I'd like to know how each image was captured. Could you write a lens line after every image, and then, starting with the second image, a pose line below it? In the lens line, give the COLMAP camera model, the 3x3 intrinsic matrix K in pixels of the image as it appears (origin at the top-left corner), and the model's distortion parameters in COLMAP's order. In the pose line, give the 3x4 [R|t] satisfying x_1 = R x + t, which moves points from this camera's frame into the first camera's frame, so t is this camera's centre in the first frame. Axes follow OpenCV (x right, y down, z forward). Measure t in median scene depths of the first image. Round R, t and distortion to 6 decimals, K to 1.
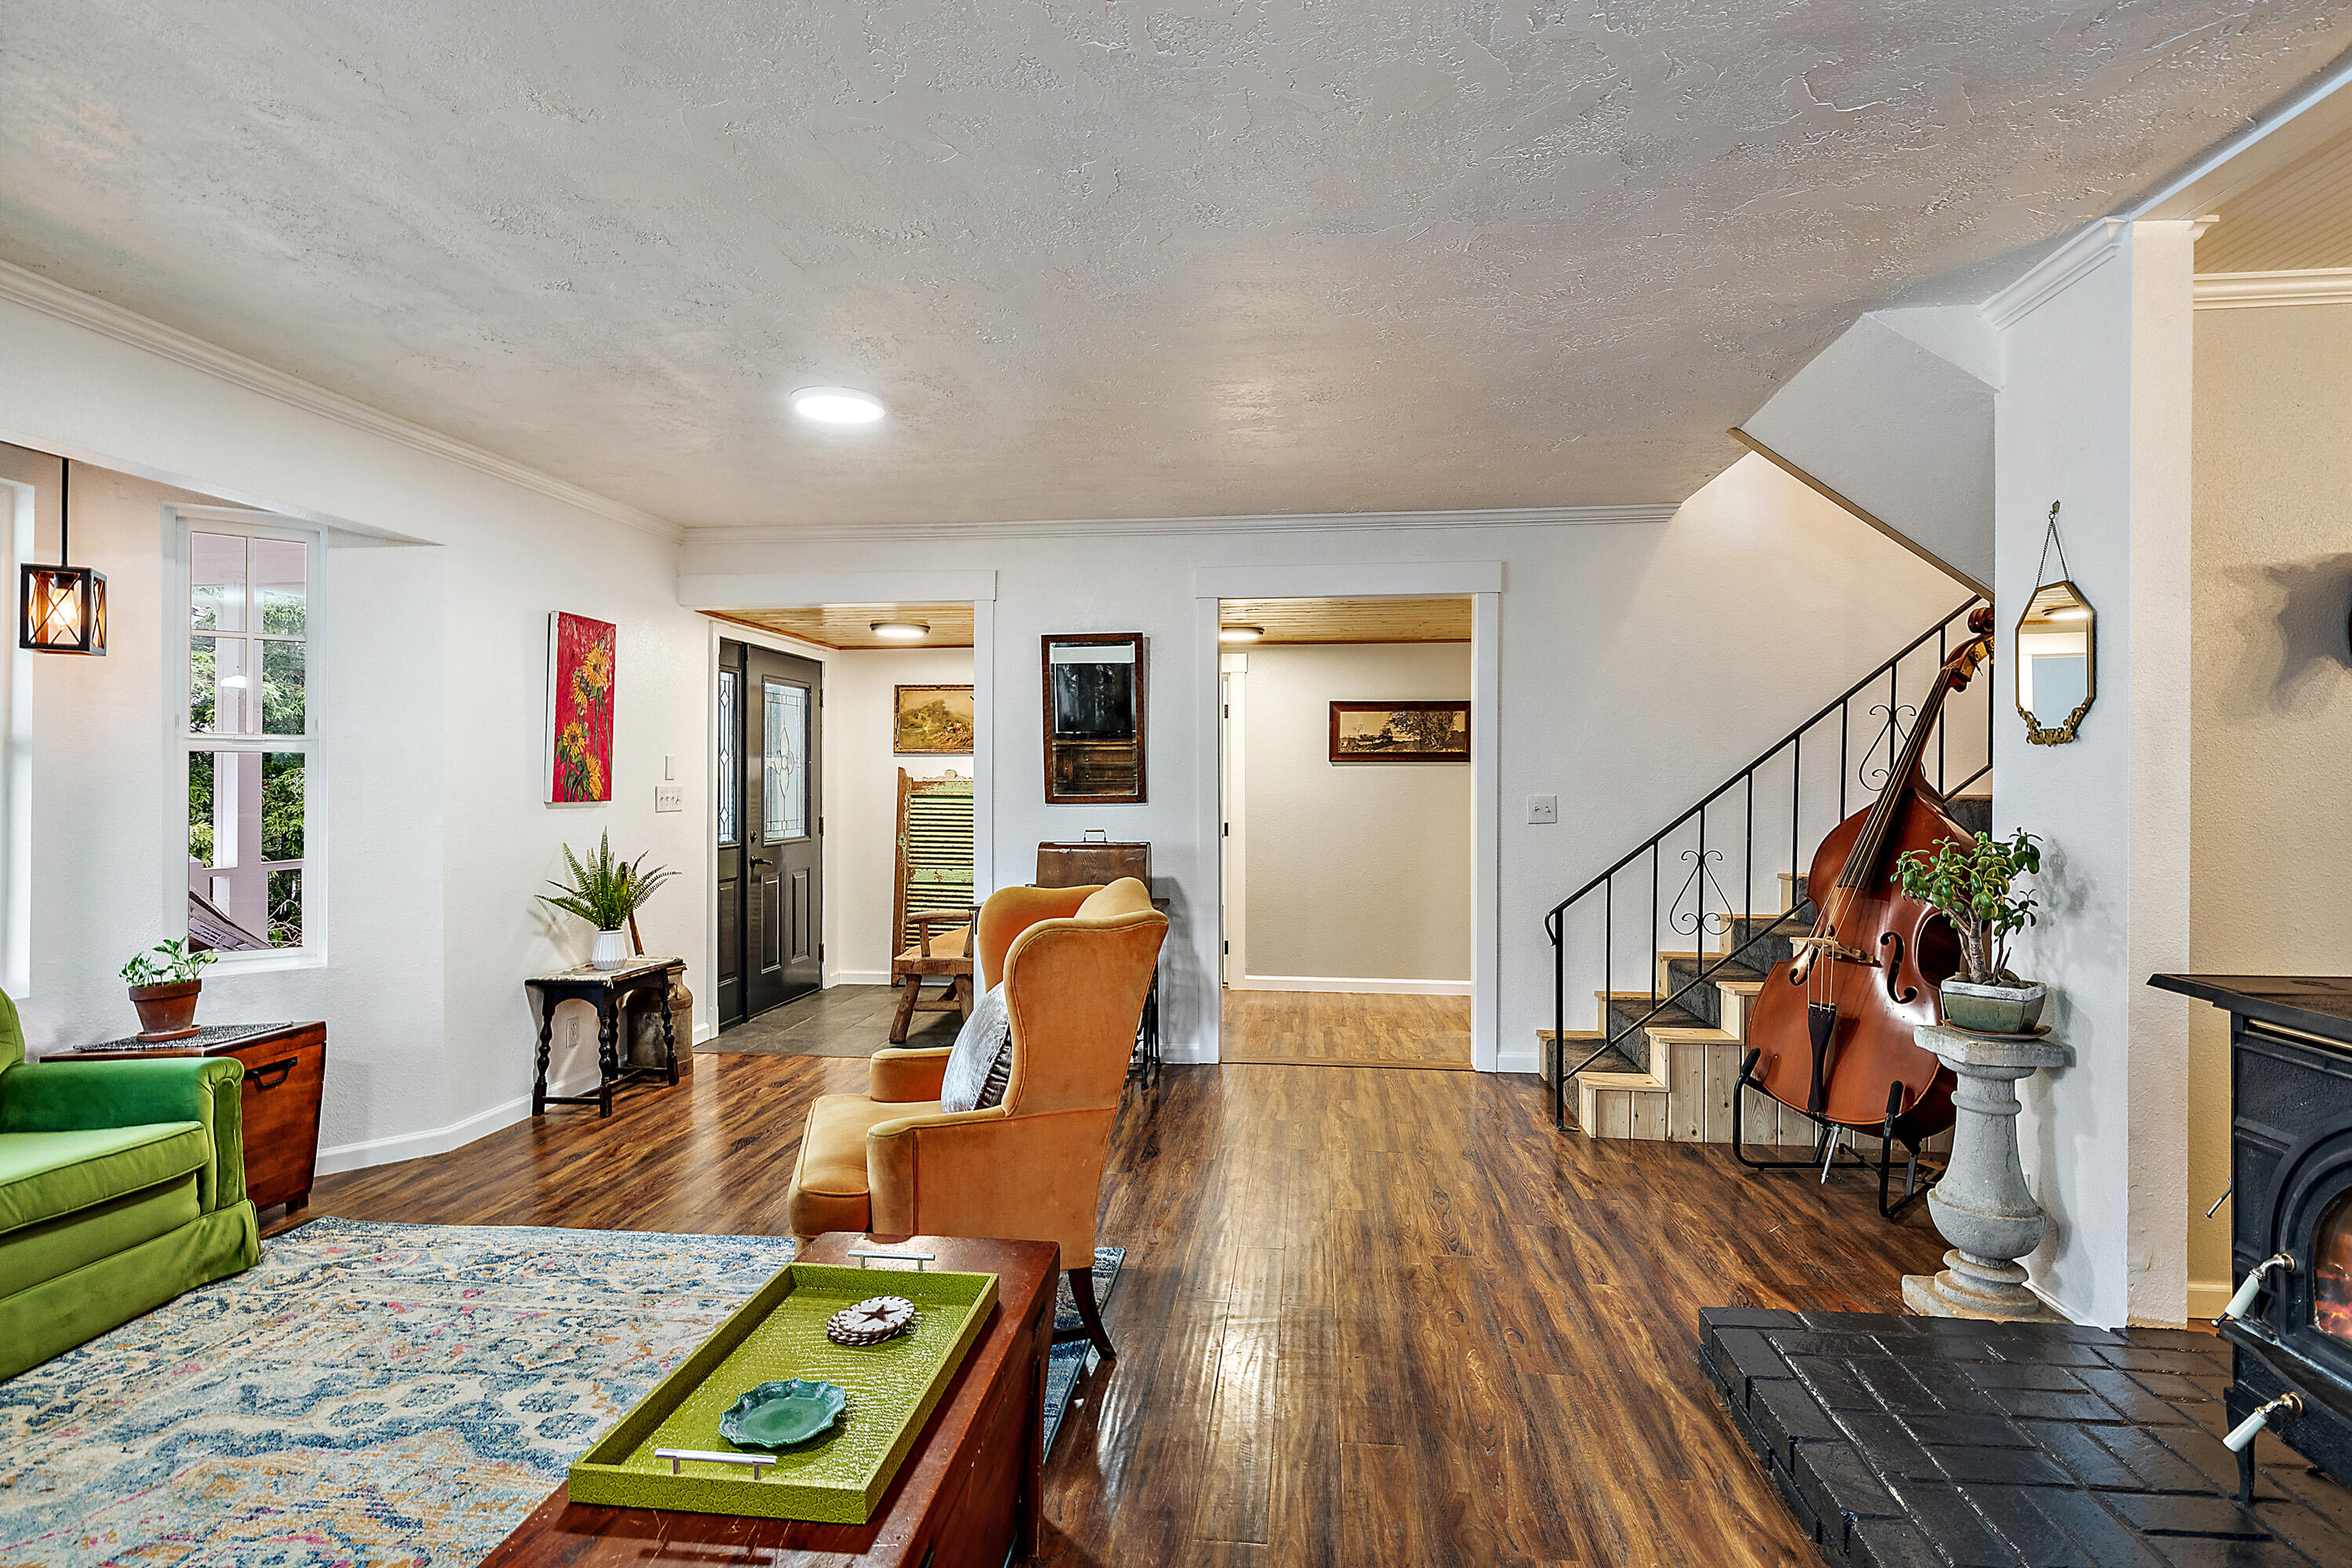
lens RADIAL K [[1168.3, 0, 1176.0], [0, 1168.3, 784.0], [0, 0, 1]] dist [0.002325, 0.001672]
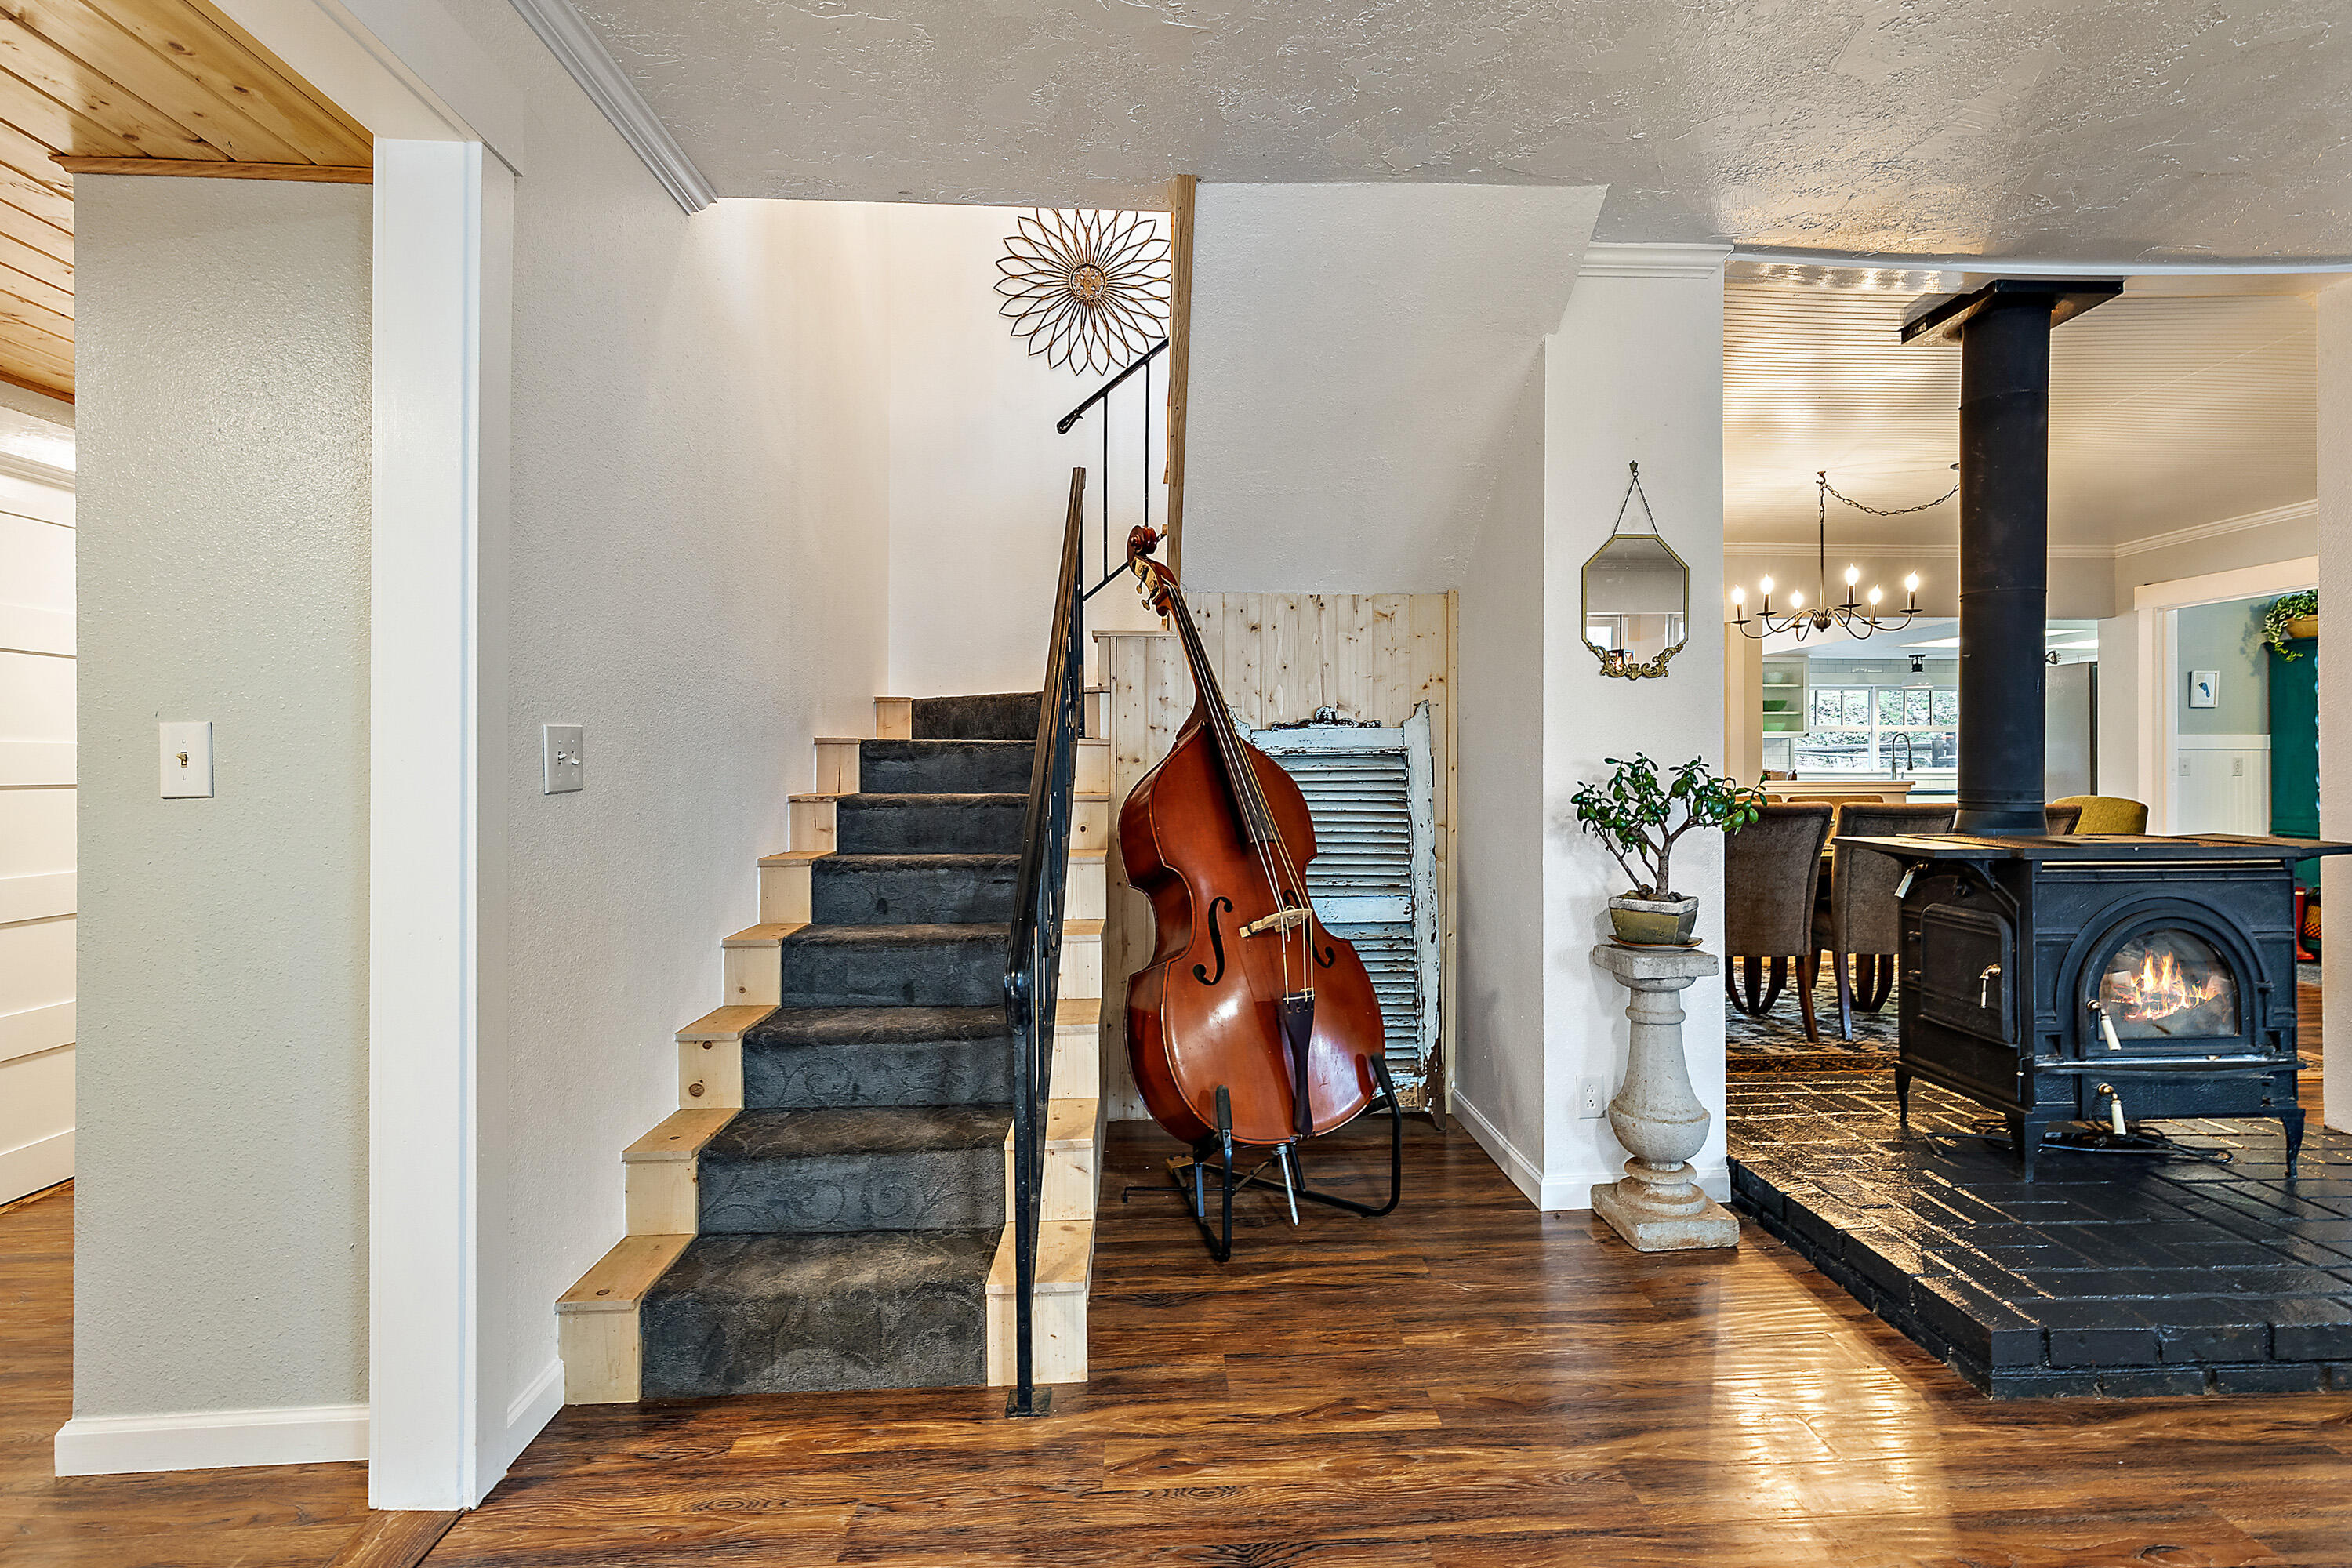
lens RADIAL K [[1090.3, 0, 1183.6], [0, 1090.3, 758.3], [0, 0, 1]] dist [0.011997, 0.000039]
pose [[-0.180906, -0.001415, 0.983499, -0.095652], [0.003916, 0.999990, 0.002159, 0.018586], [-0.983493, 0.004242, -0.180899, 0.772015]]
